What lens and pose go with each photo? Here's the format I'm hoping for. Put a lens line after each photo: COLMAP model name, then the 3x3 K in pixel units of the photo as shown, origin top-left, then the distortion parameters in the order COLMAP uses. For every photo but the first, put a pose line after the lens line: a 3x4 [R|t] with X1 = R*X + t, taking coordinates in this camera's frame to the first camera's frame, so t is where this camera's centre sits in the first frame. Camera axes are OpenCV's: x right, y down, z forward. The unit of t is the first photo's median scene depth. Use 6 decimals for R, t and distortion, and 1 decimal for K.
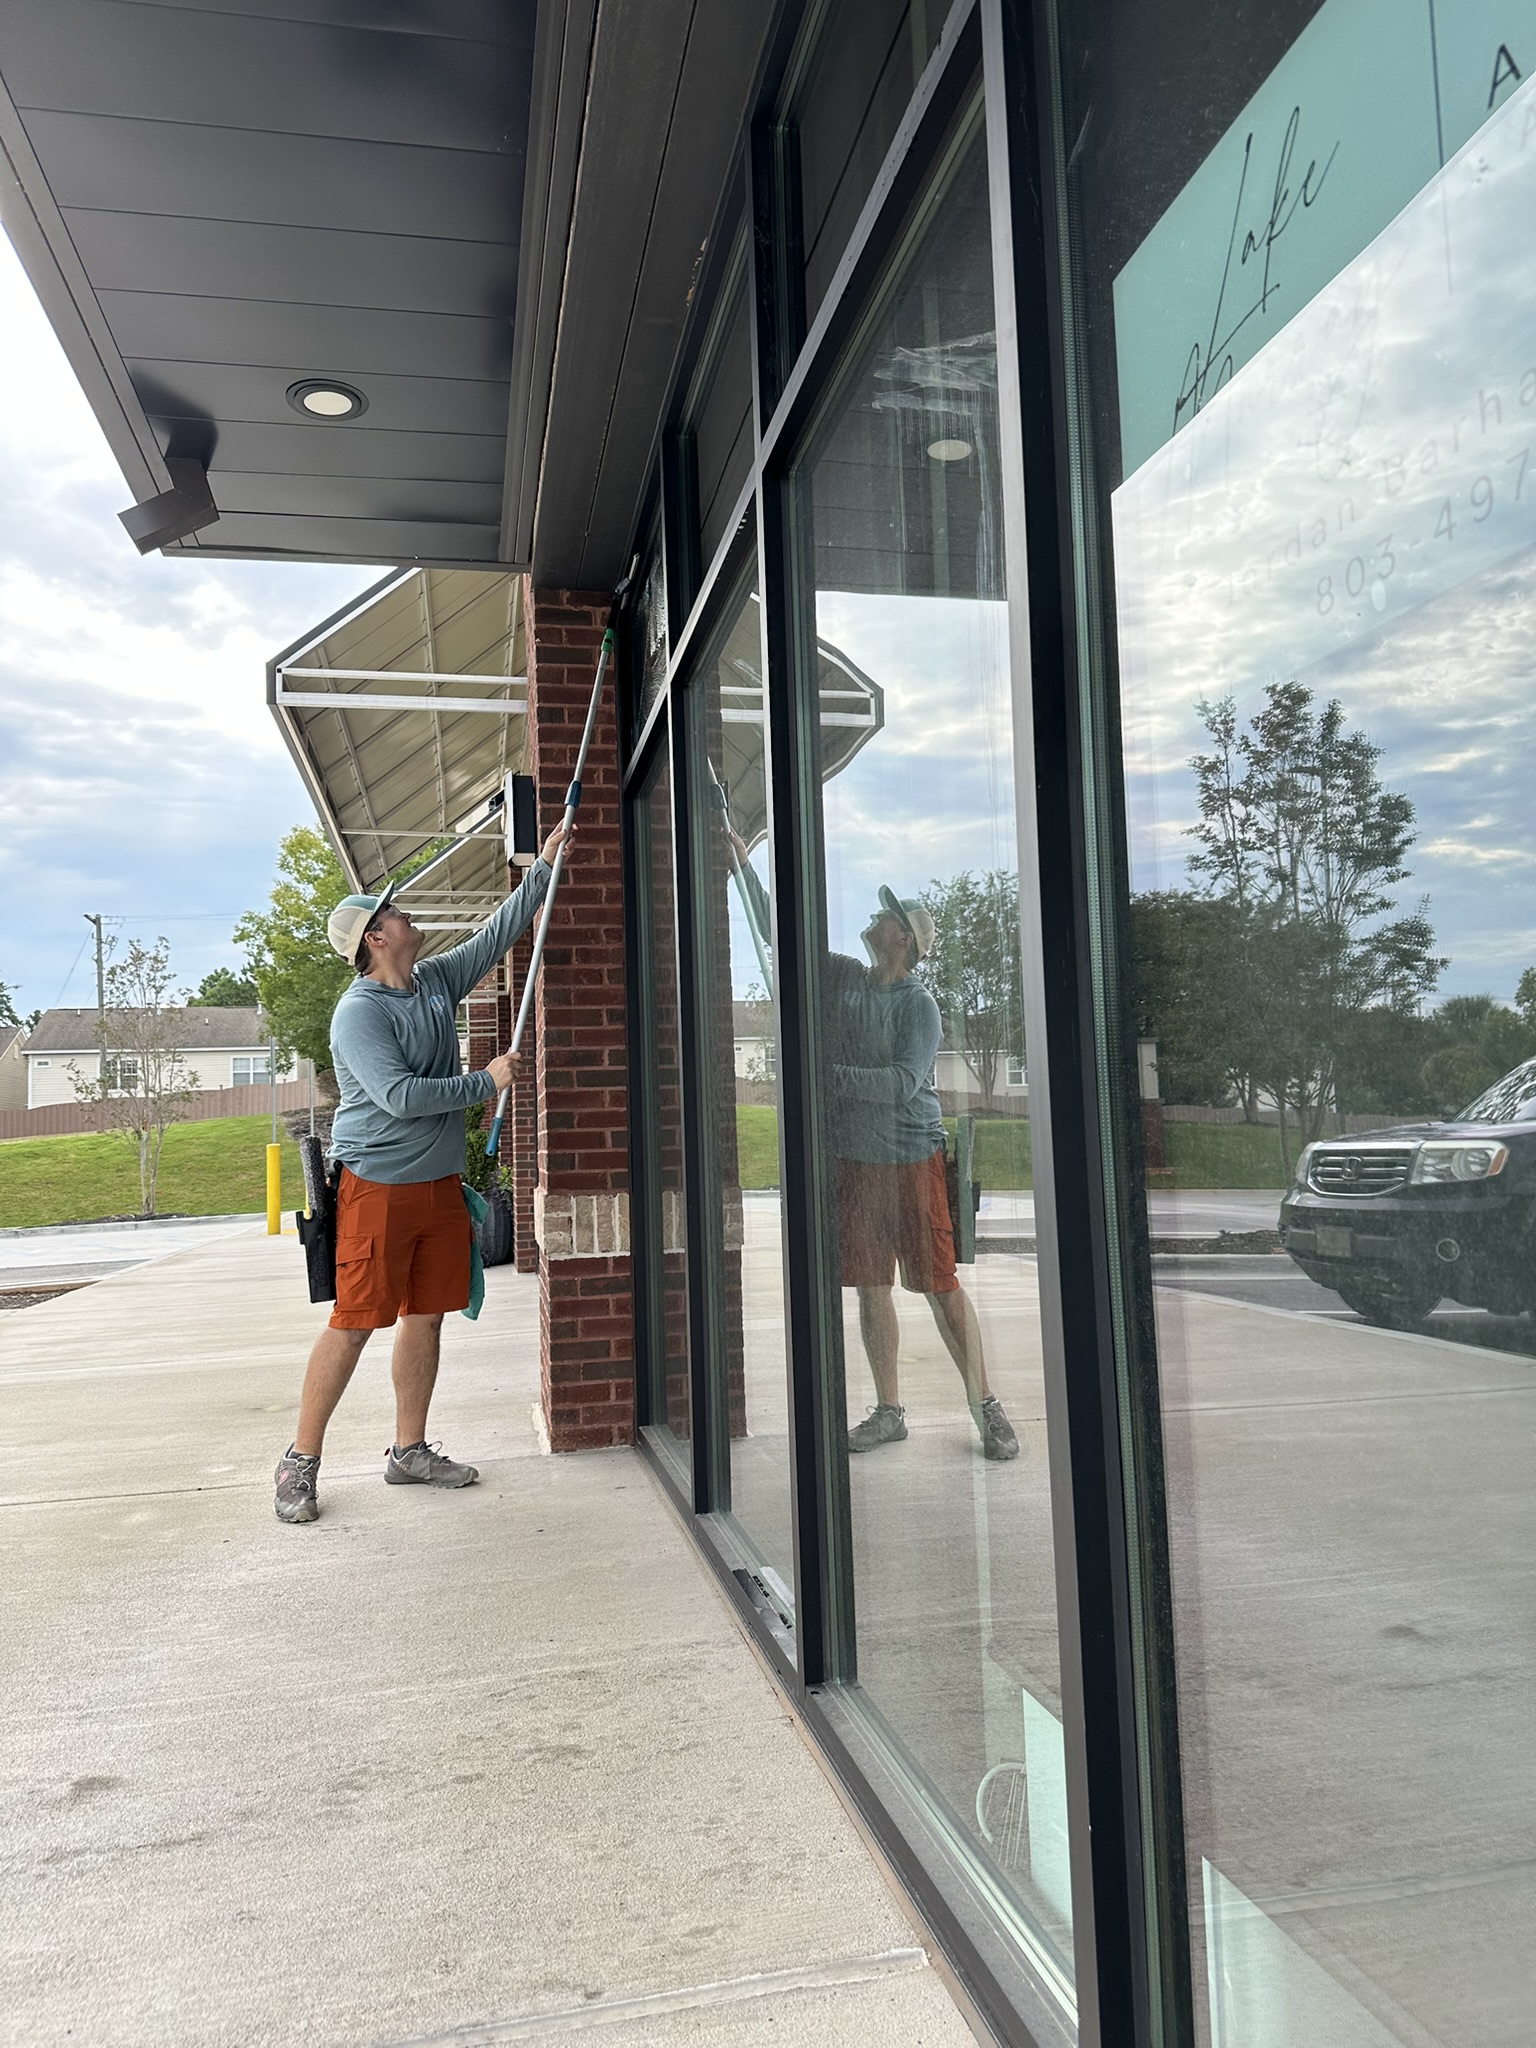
lens RADIAL K [[1444.5, 0, 767.2], [0, 1444.5, 1011.5], [0, 0, 1]] dist [0.092284, -0.084287]
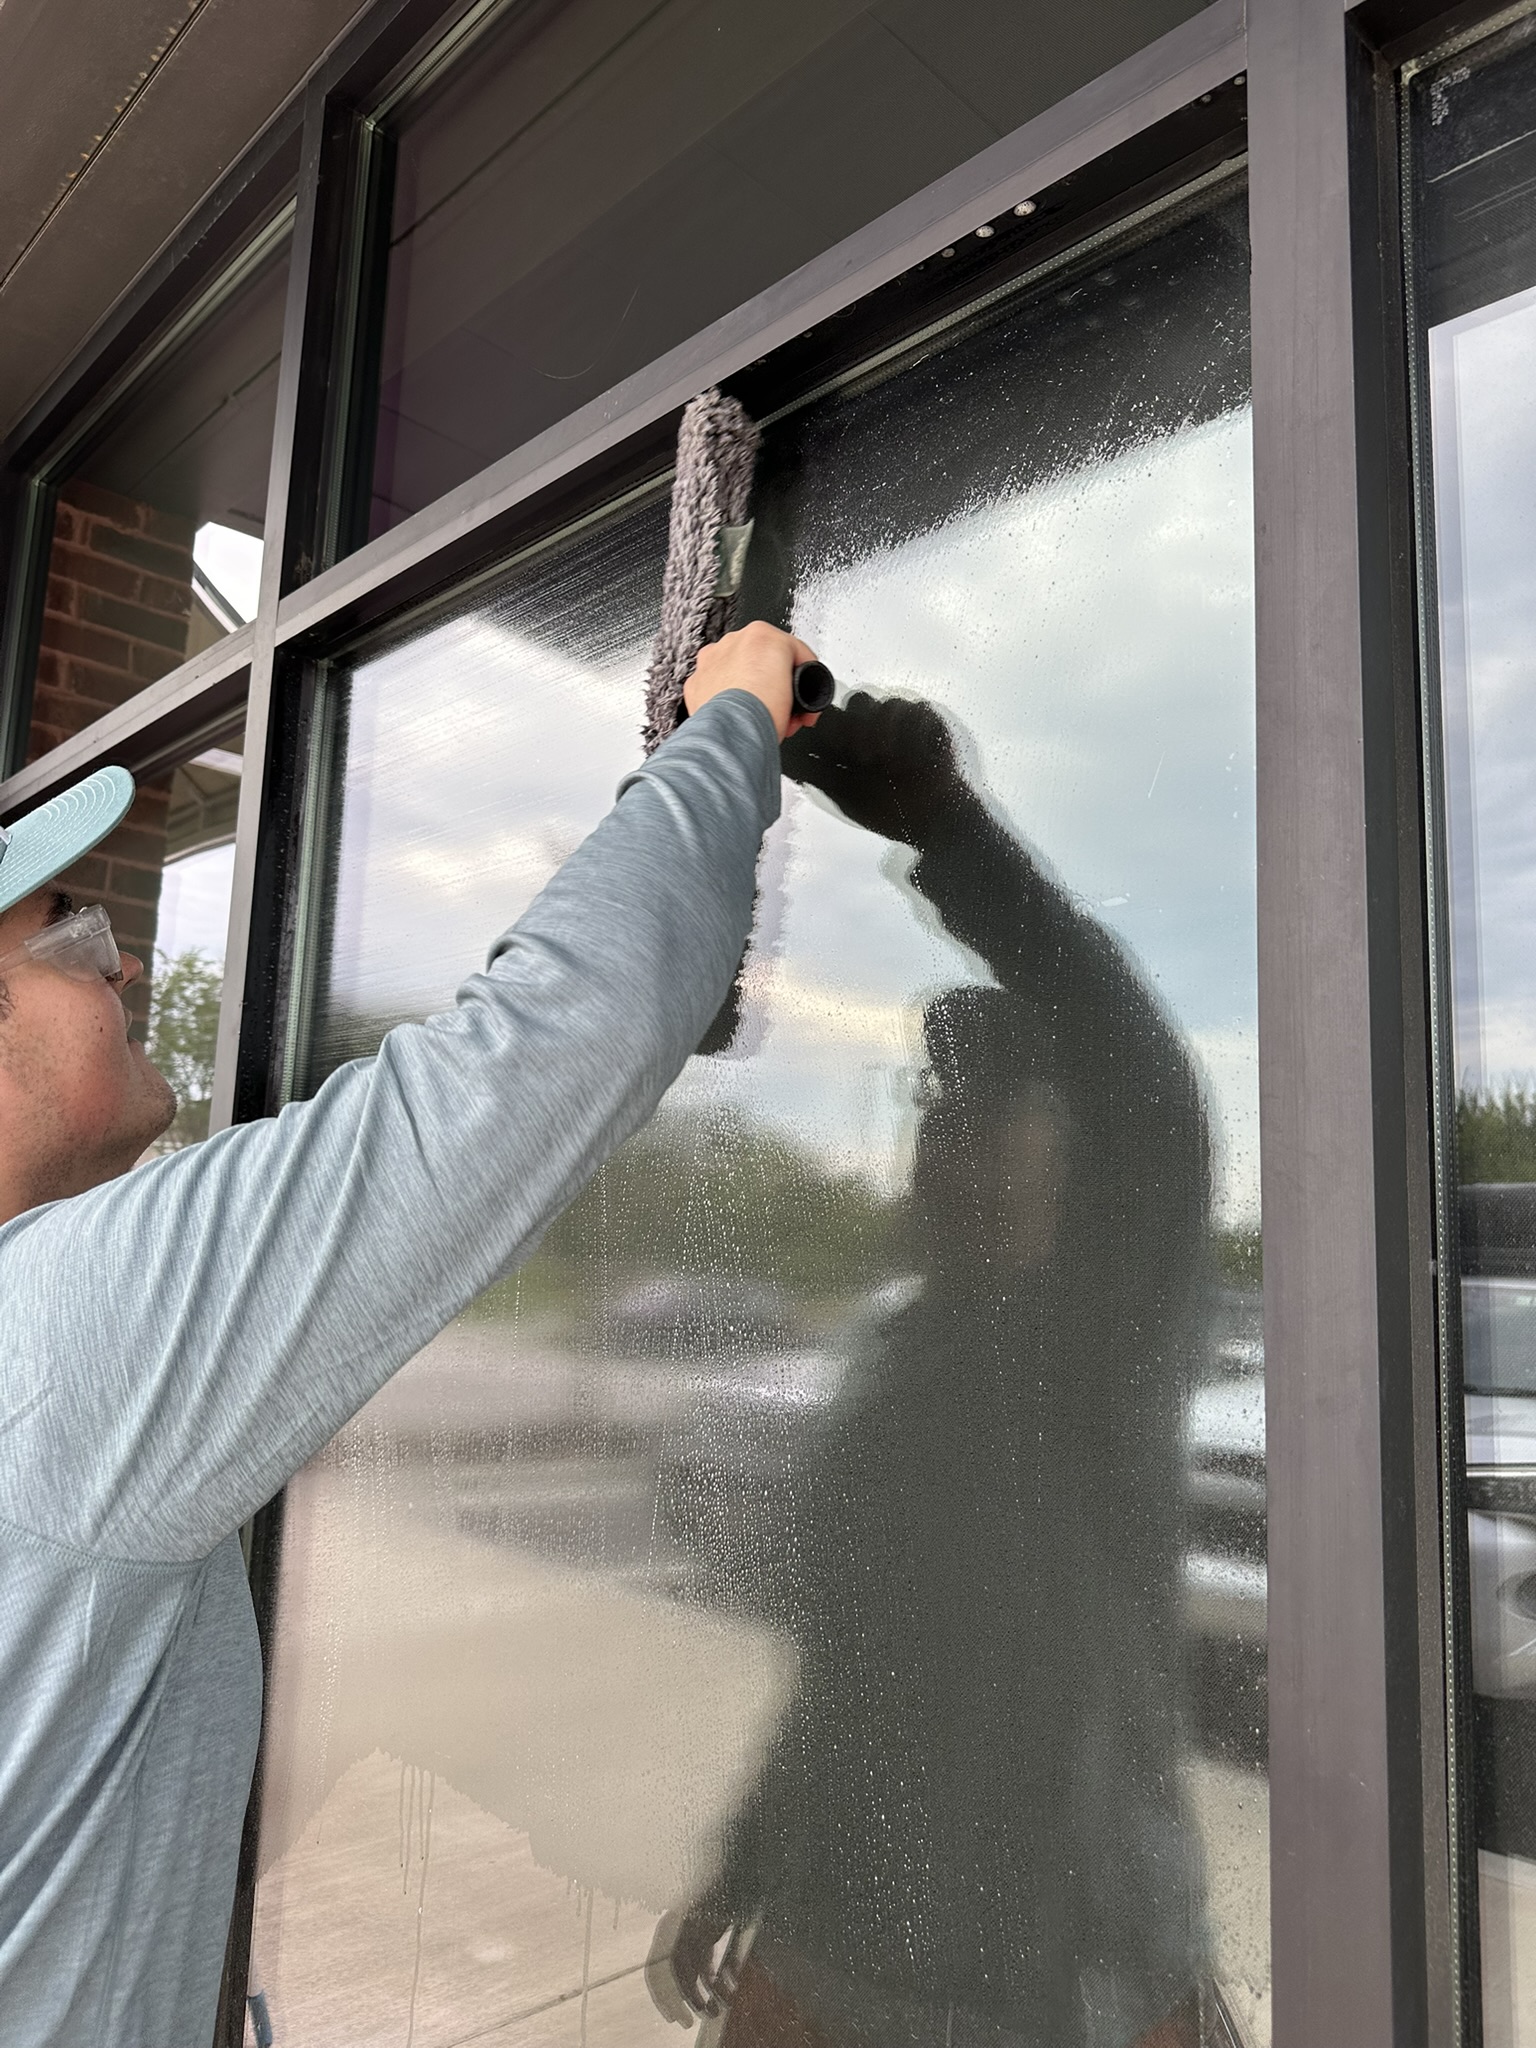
lens RADIAL K [[1457.6, 0, 771.6], [0, 1457.6, 1021.9], [0, 0, 1]] dist [0.103390, -0.075748]
pose [[0.848104, 0.150991, 0.507859, -0.040171], [-0.120225, 0.988373, -0.093081, -0.025088], [-0.516009, 0.017885, 0.856397, 0.131159]]
